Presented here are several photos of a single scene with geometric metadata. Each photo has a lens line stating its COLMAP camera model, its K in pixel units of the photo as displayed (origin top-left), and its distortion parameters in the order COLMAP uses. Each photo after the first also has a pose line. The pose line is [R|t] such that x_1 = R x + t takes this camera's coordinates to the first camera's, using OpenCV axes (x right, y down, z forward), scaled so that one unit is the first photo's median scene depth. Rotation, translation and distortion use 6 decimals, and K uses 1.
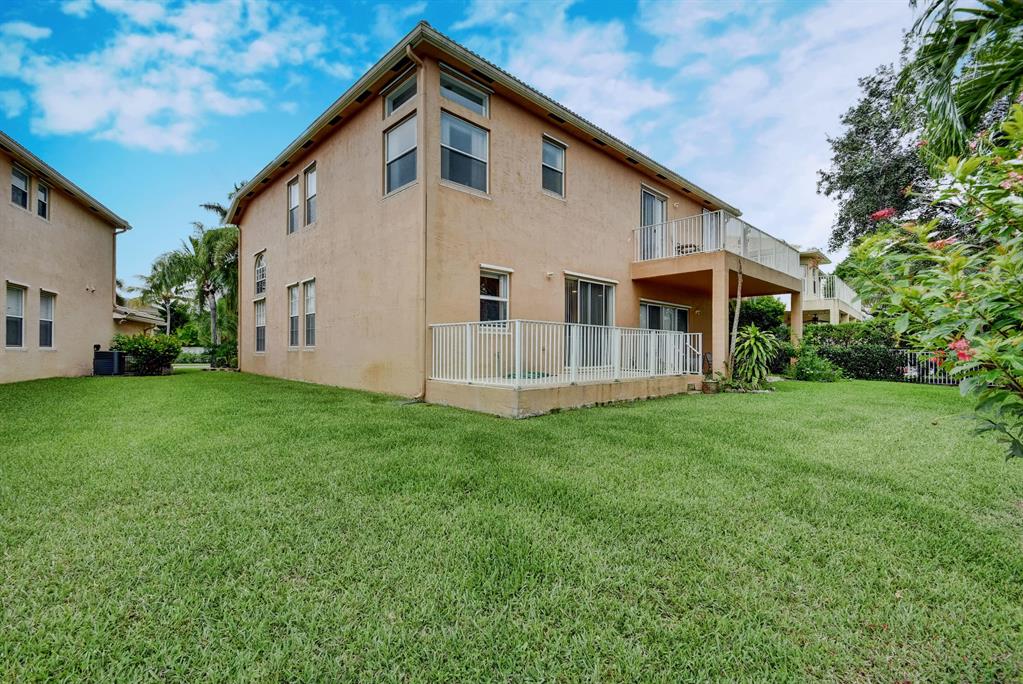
lens RADIAL K [[446.2, 0, 516.3], [0, 446.2, 344.7], [0, 0, 1]] dist [-0.002543, -0.000718]
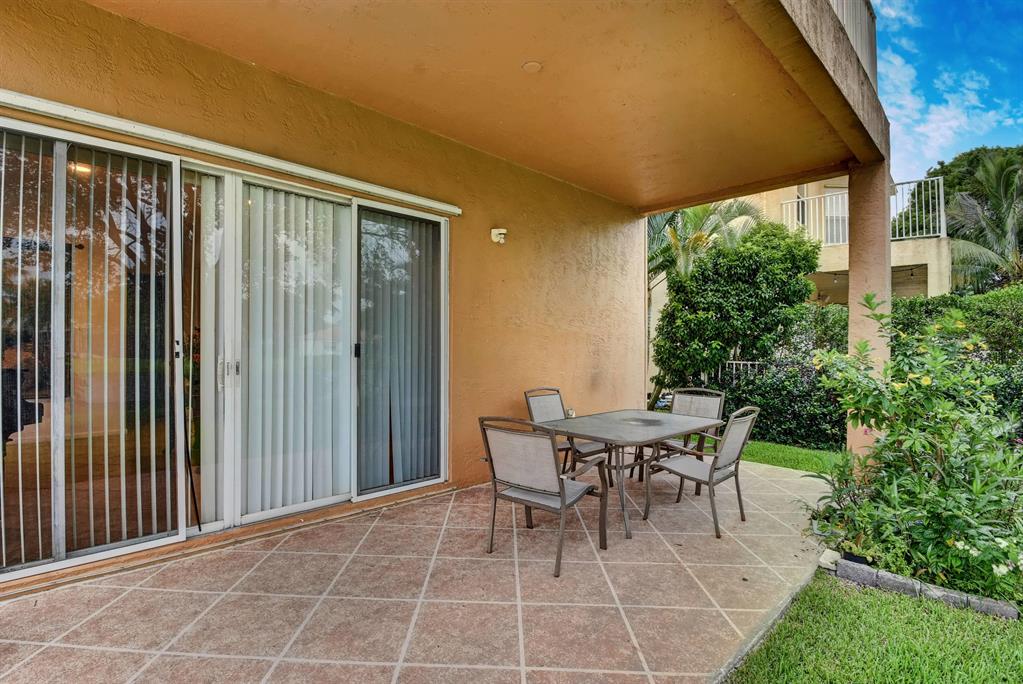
lens RADIAL K [[515.9, 0, 504.3], [0, 515.9, 343.7], [0, 0, 1]] dist [0.003734, 0.000475]
pose [[0.999848, -0.003438, 0.017120, 0.656193], [0.003533, 0.999978, -0.005539, -0.011860], [-0.017100, 0.005599, 0.999838, 1.128372]]
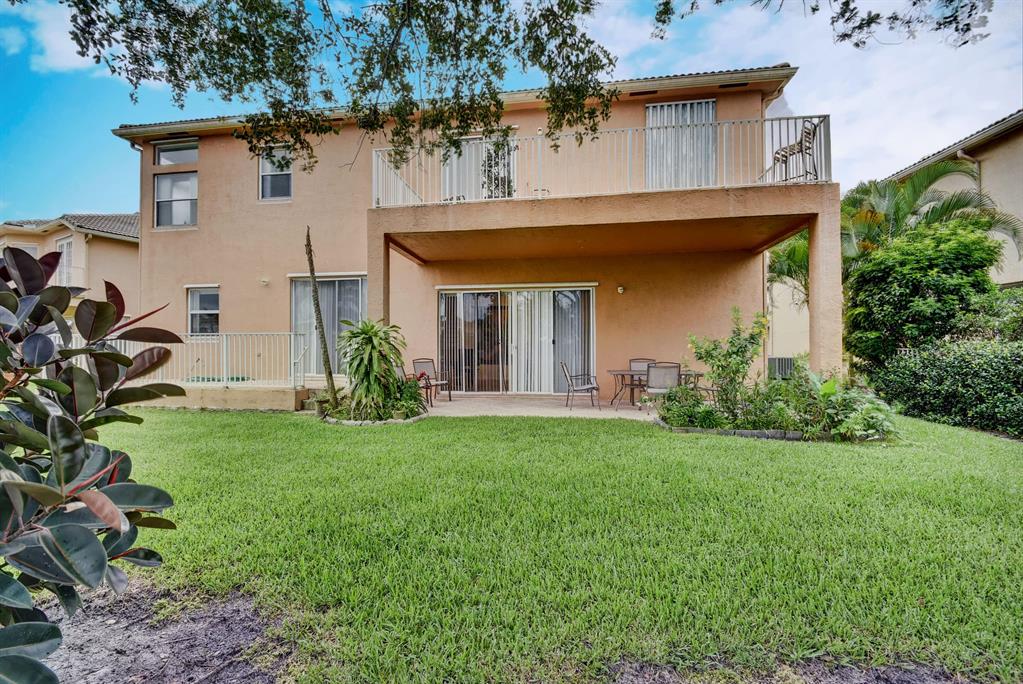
lens RADIAL K [[446.2, 0, 505.1], [0, 446.2, 345.9], [0, 0, 1]] dist [-0.002543, -0.000718]
pose [[0.599554, -0.011866, -0.800246, 1.255853], [0.015534, 0.999874, -0.003187, 0.000193], [0.800183, -0.010520, 0.599663, 0.860677]]
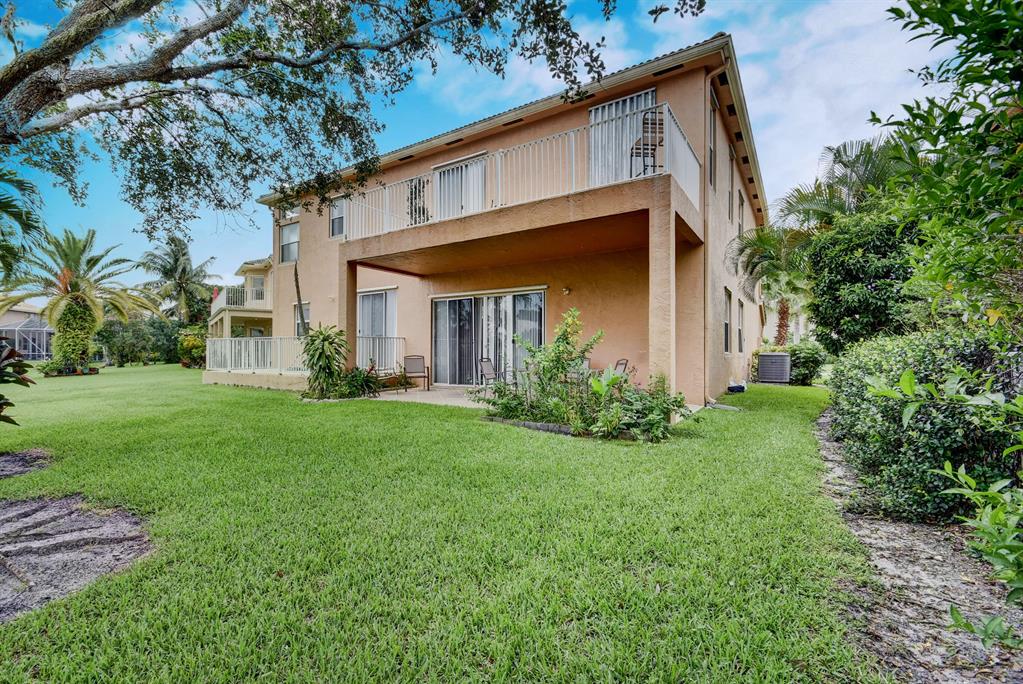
lens RADIAL K [[446.2, 0, 506.3], [0, 446.2, 345.9], [0, 0, 1]] dist [-0.002543, -0.000718]
pose [[0.216037, -0.009442, -0.976339, 1.580313], [0.017447, 0.999831, -0.005808, 0.007471], [0.976229, -0.015780, 0.216165, 1.272968]]
